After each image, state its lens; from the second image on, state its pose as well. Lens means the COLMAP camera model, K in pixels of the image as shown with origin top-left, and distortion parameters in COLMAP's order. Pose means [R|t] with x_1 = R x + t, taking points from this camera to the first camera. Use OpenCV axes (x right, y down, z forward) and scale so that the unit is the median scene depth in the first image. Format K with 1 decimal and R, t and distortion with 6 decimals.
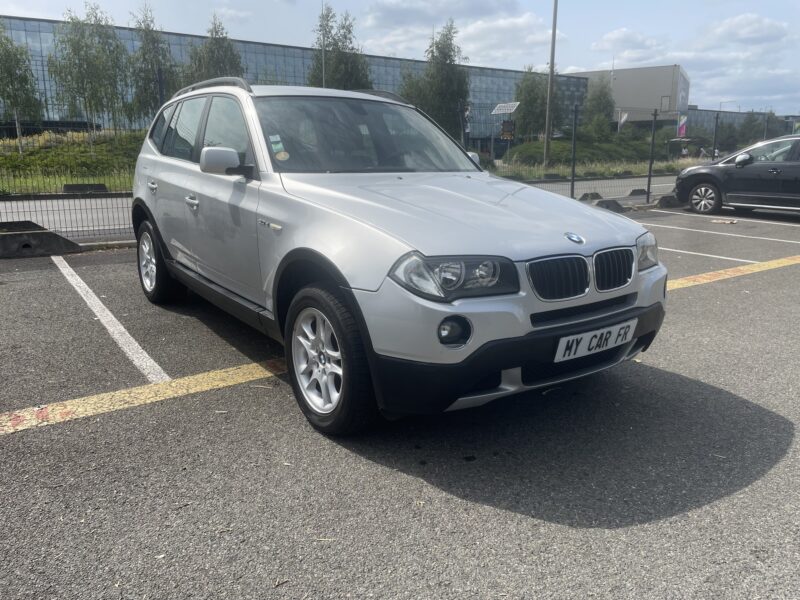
lens RADIAL K [[620.2, 0, 403.1], [0, 620.2, 294.3], [0, 0, 1]] dist [0.073611, -0.117110]
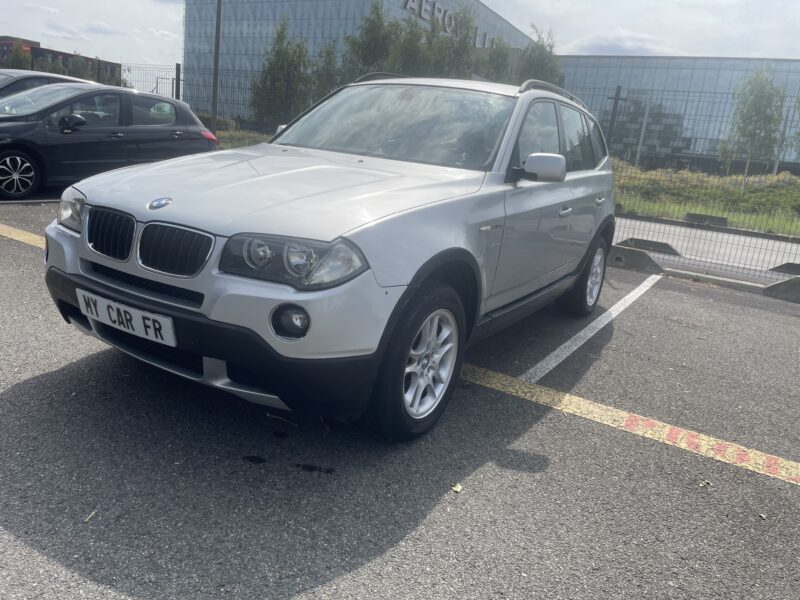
lens RADIAL K [[620.2, 0, 403.1], [0, 620.2, 294.3], [0, 0, 1]] dist [0.073611, -0.117110]
pose [[0.375735, 0.241812, -0.894623, 1.200756], [-0.306738, 0.943395, 0.126167, -0.181808], [0.874492, 0.227009, 0.428639, 0.931679]]
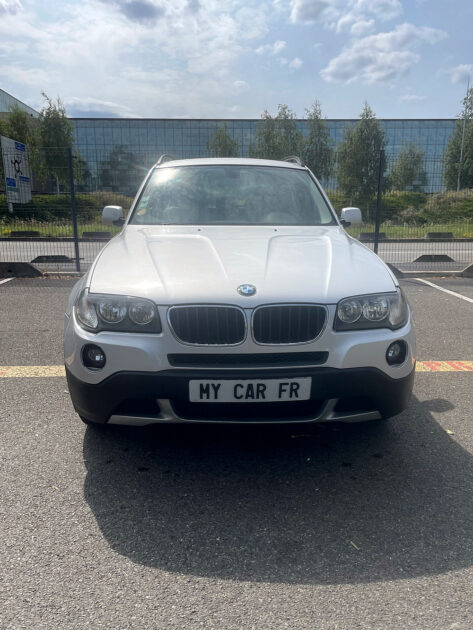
lens RADIAL K [[488.4, 0, 236.5], [0, 488.4, 315.0], [0, 0, 1]] dist [0.073611, -0.117110]
pose [[0.828248, 0.108098, -0.549836, 0.702803], [-0.114468, 0.993165, 0.022828, -0.064052], [0.548546, 0.044031, 0.834961, 0.299062]]
